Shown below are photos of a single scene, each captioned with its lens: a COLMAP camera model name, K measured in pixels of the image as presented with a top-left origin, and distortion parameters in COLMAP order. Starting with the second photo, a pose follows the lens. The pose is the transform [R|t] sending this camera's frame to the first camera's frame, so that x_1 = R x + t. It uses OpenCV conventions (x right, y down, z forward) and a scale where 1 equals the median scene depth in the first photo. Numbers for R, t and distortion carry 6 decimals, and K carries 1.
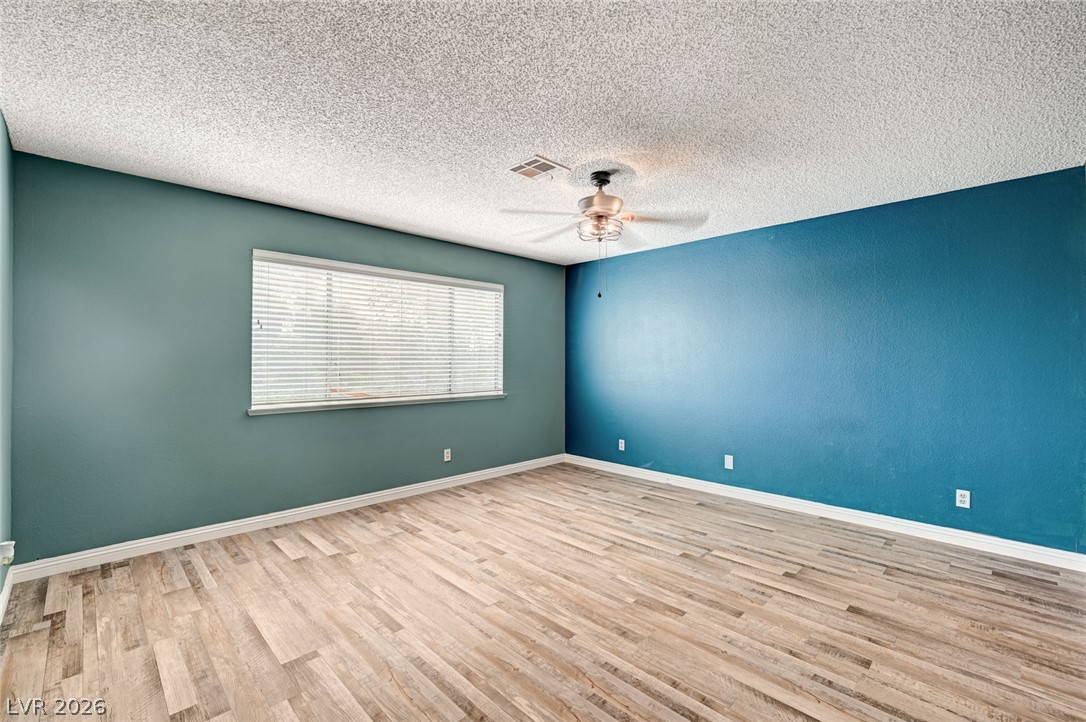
lens RADIAL K [[465.7, 0, 542.4], [0, 465.7, 351.6], [0, 0, 1]] dist [0.000450, -0.000981]
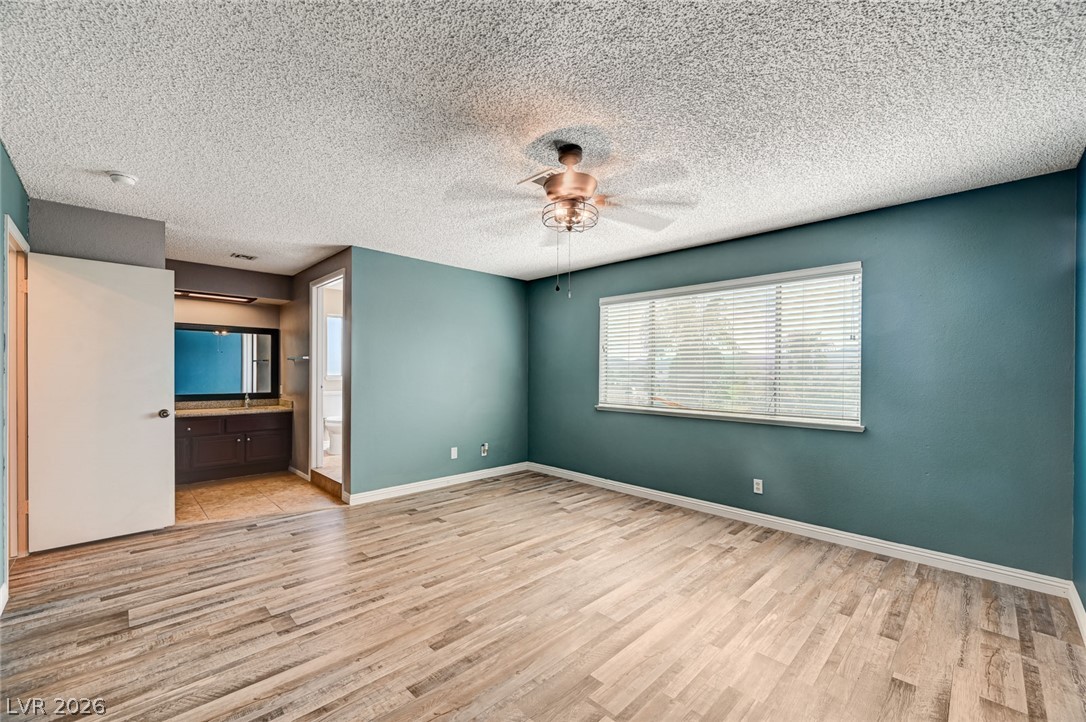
lens RADIAL K [[437.2, 0, 550.6], [0, 437.2, 375.6], [0, 0, 1]] dist [-0.002369, 0.000666]
pose [[0.019084, 0.007973, -0.999786, 0.781942], [0.012098, 0.999893, 0.008204, 0.012543], [0.999745, -0.012252, 0.018985, 0.817860]]
